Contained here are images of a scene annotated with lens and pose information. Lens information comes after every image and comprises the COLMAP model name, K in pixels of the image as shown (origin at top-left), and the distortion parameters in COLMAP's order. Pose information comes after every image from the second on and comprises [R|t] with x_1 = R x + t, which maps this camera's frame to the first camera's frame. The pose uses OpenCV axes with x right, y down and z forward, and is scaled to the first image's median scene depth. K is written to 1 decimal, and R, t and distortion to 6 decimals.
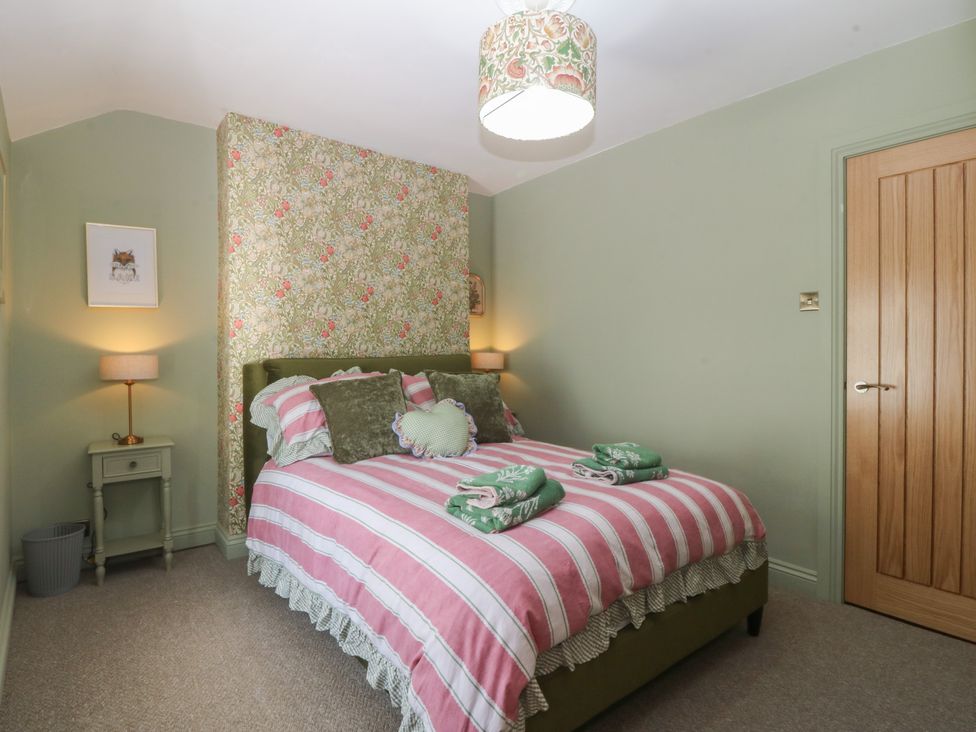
lens RADIAL K [[521.8, 0, 486.8], [0, 521.8, 356.9], [0, 0, 1]] dist [0.003339, -0.016269]
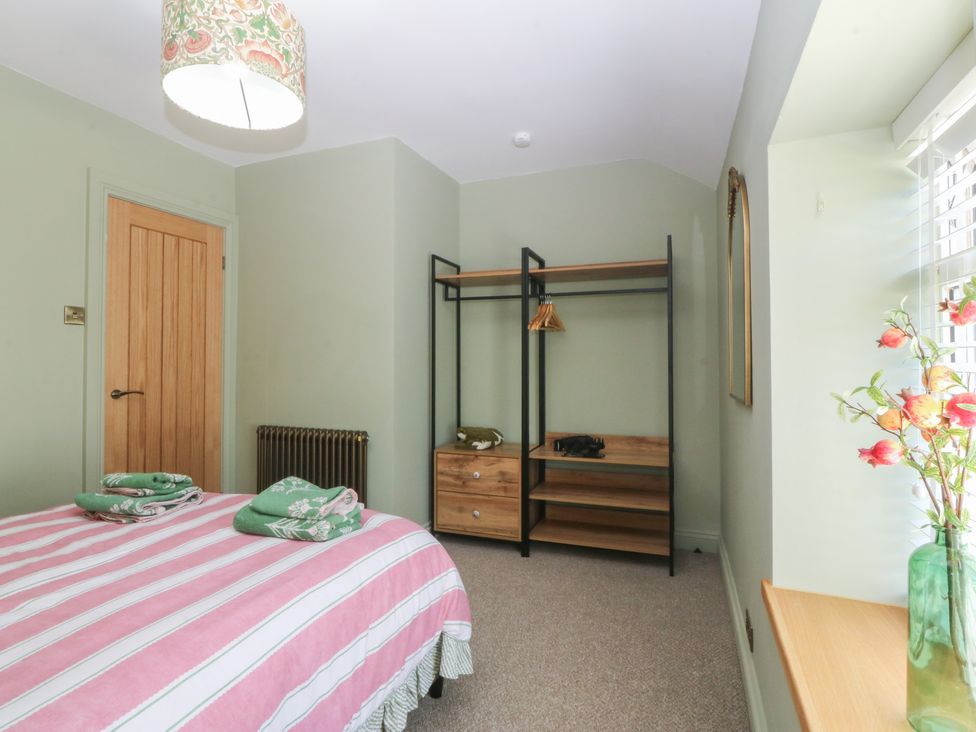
lens RADIAL K [[521.8, 0, 486.8], [0, 521.8, 356.9], [0, 0, 1]] dist [0.003339, -0.016269]
pose [[-0.531239, 0.015460, 0.847081, -1.040512], [0.013392, 0.999862, -0.009850, -0.006264], [-0.847116, 0.006111, -0.531373, 1.310356]]
